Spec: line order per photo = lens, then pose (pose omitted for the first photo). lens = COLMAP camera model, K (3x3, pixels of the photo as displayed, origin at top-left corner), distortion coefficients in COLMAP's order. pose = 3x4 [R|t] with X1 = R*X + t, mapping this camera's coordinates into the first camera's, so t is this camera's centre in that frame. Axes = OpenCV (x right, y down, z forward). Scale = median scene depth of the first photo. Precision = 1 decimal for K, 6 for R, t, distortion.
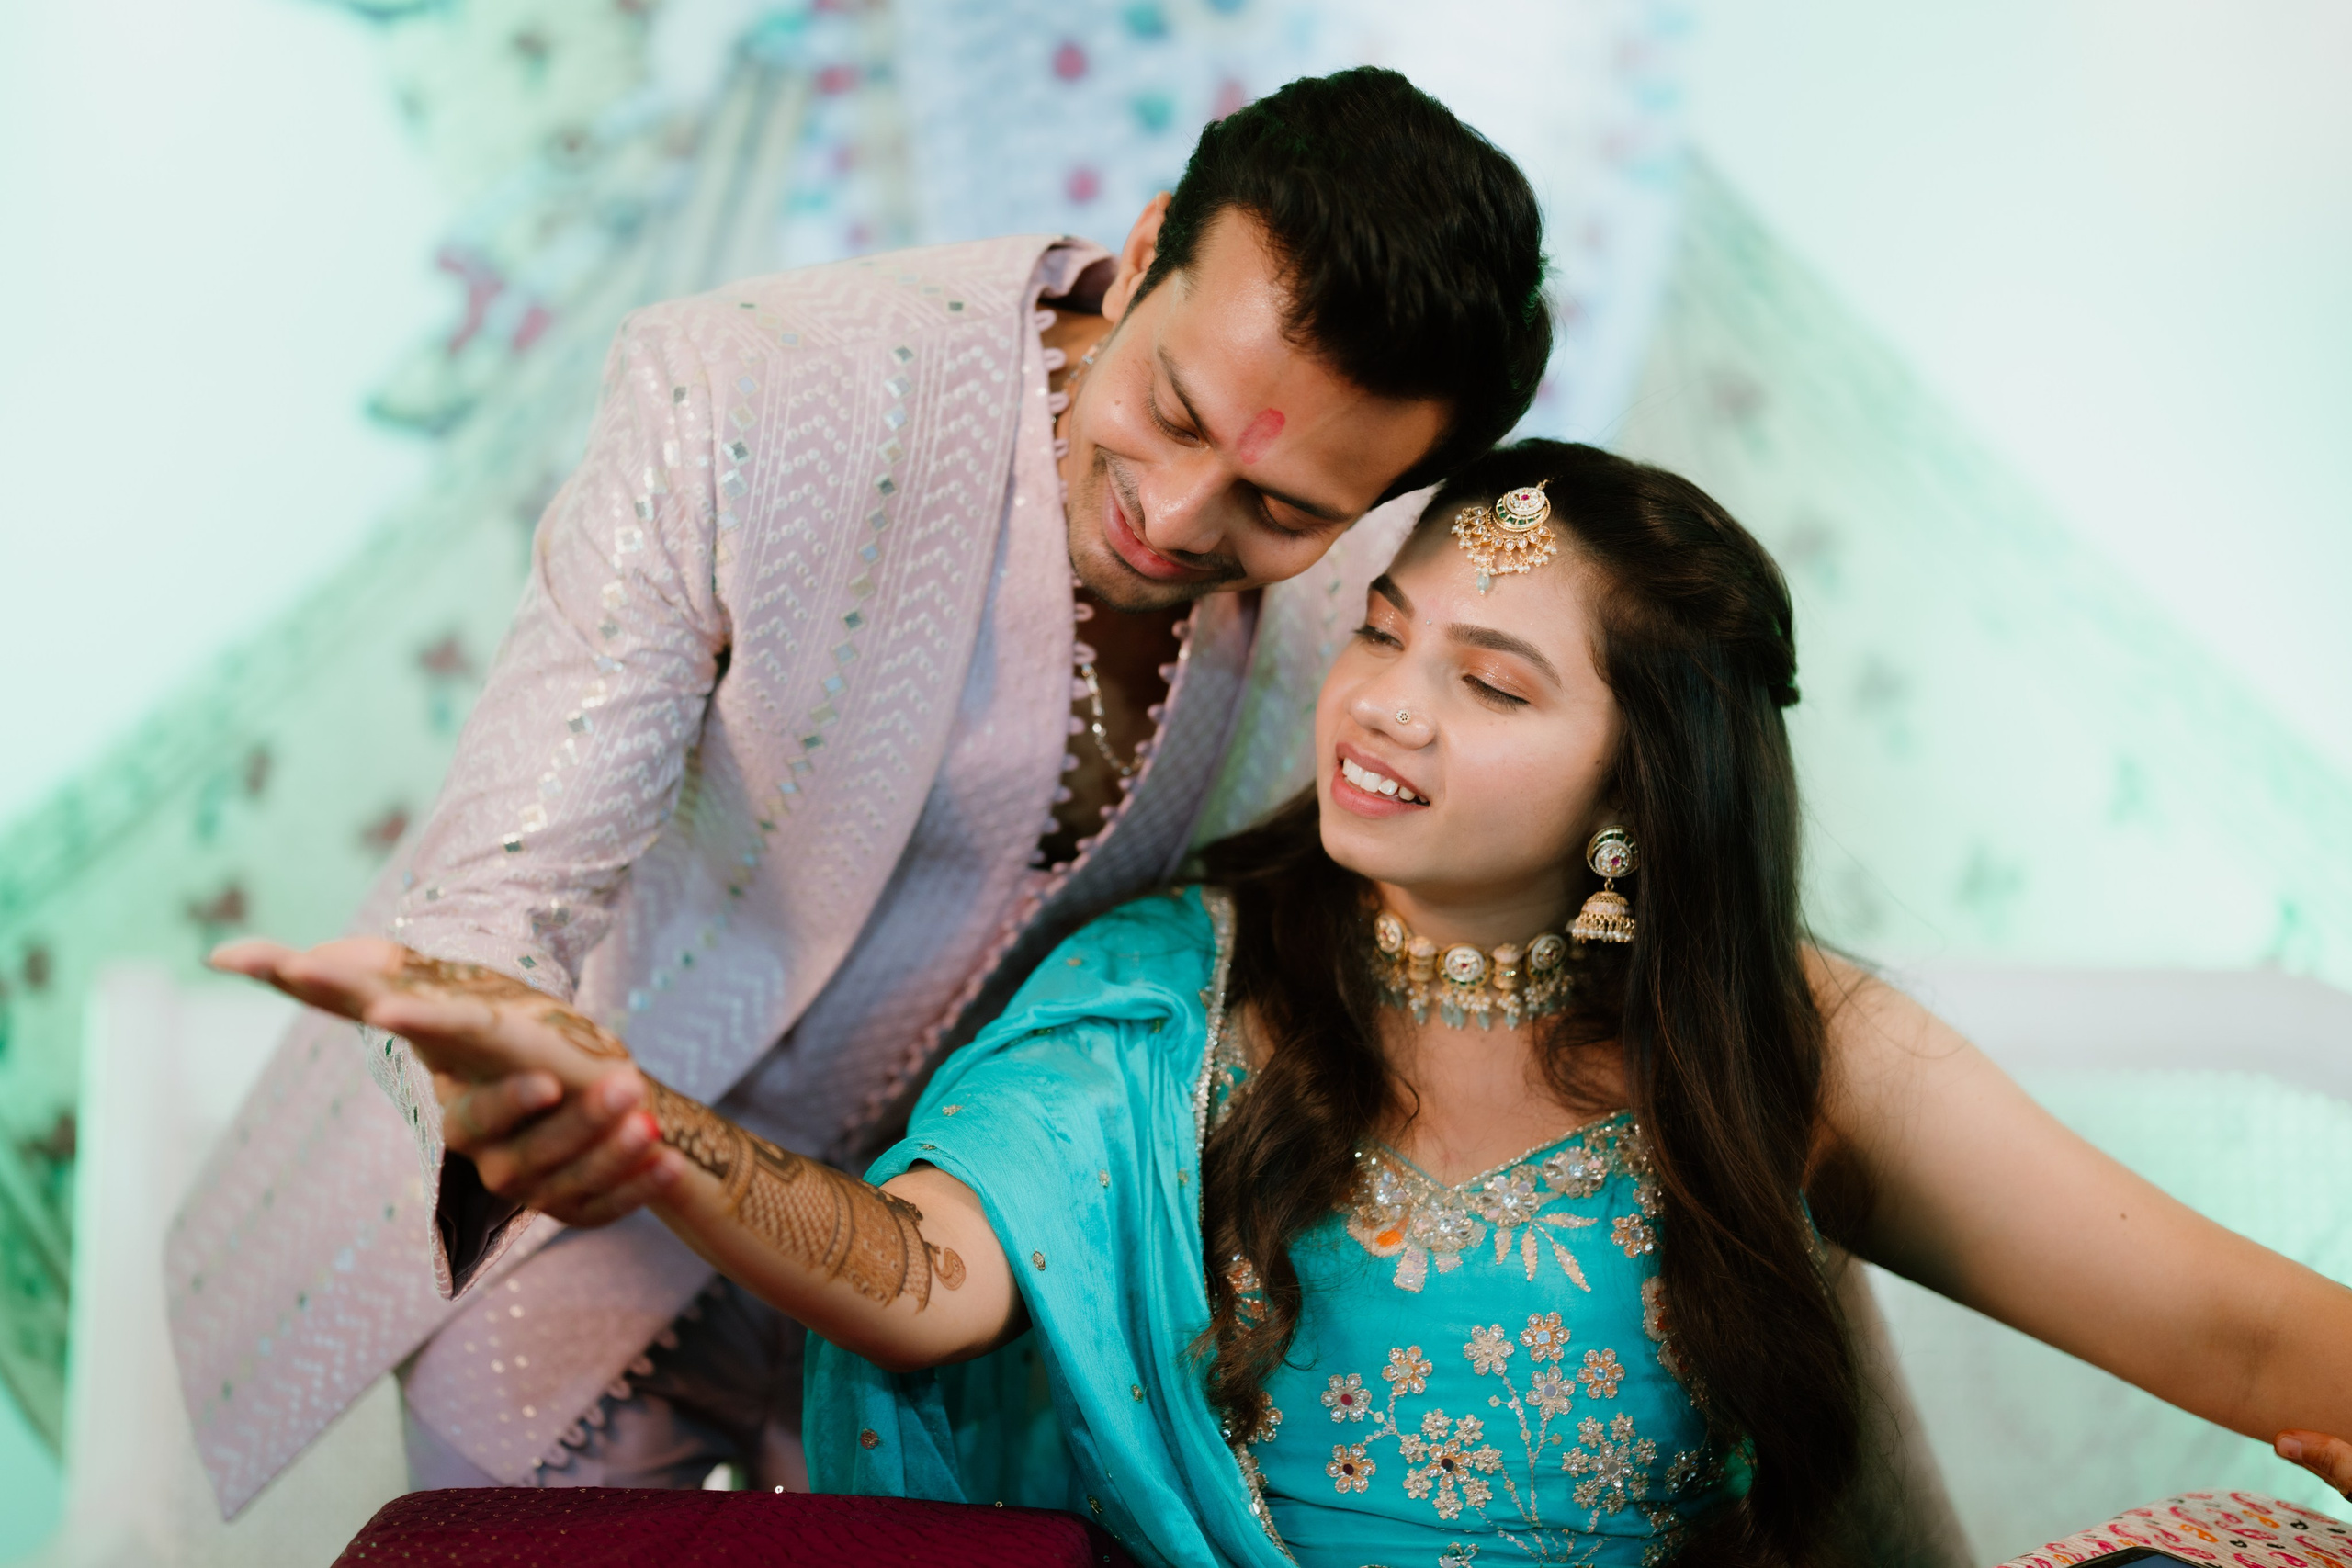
lens RADIAL K [[5476.8, 0, 1164.5], [0, 5476.8, 780.9], [0, 0, 1]] dist [0.982509, 0.000000]
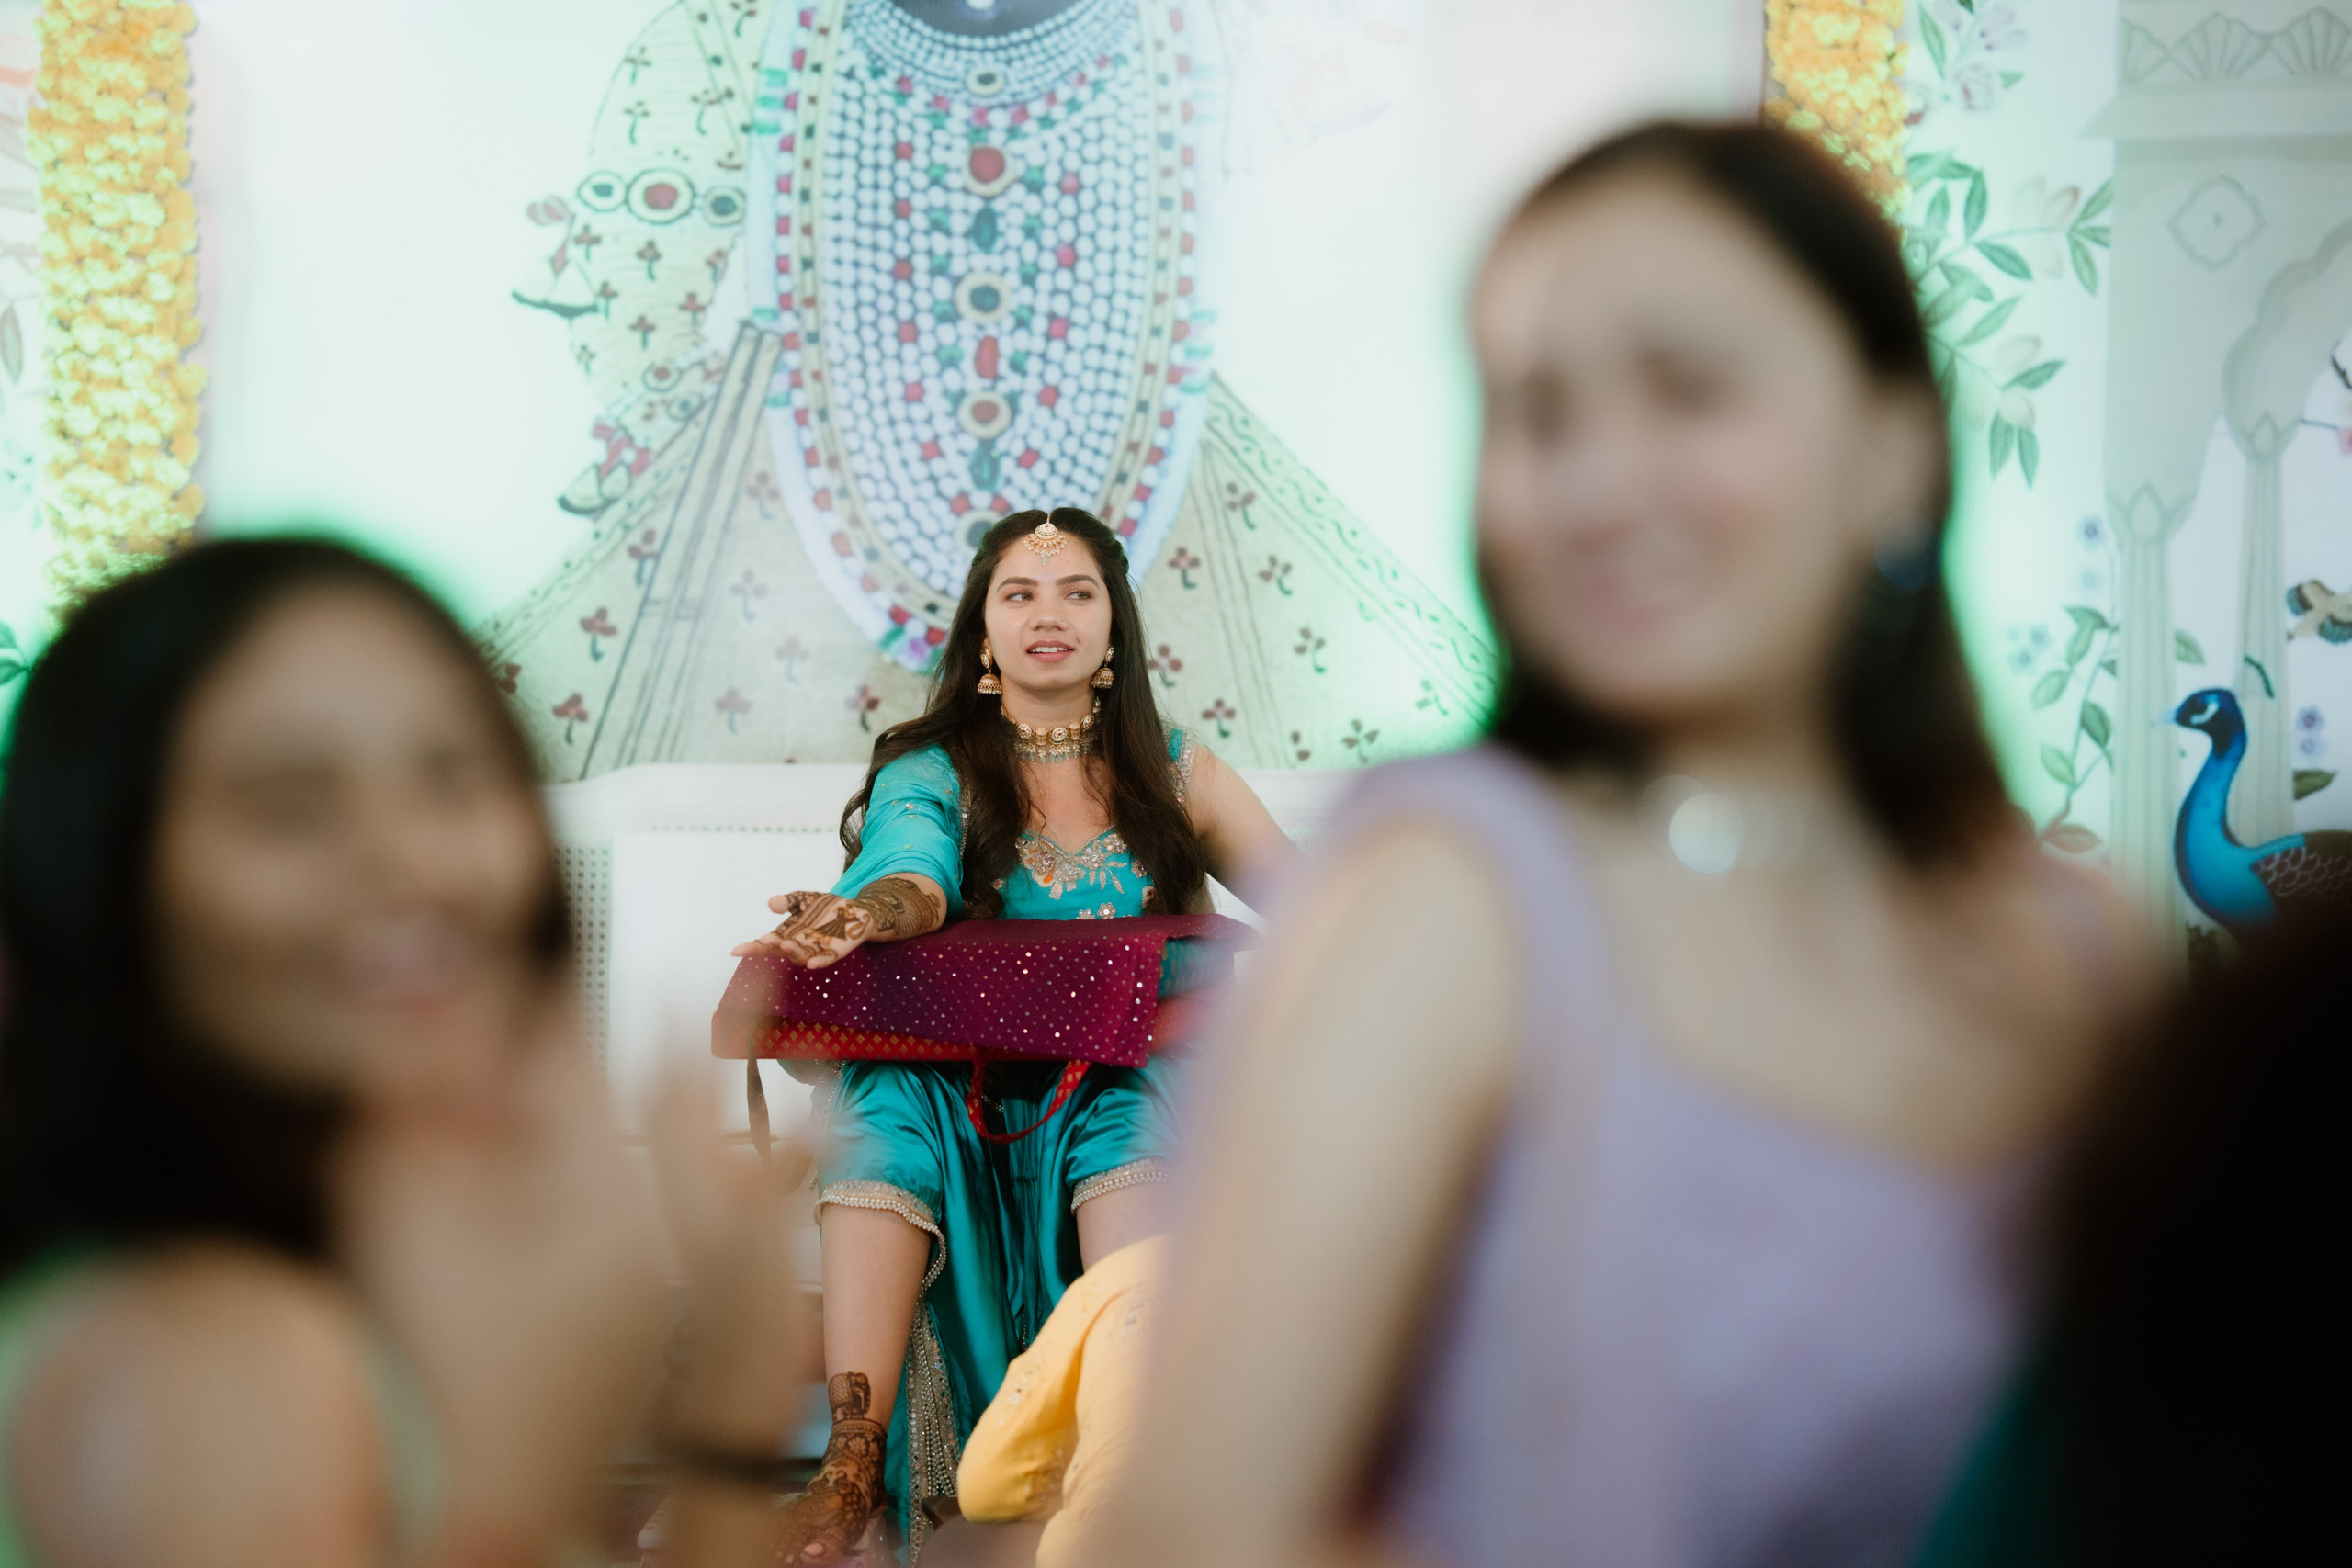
lens RADIAL K [[5476.8, 0, 1178.1], [0, 5476.8, 779.5], [0, 0, 1]] dist [0.982509, 0.000000]
pose [[0.999996, -0.000170, 0.002896, 0.077051], [0.000262, 0.999498, -0.031667, 0.099059], [-0.002889, 0.031667, 0.999494, -1.023246]]
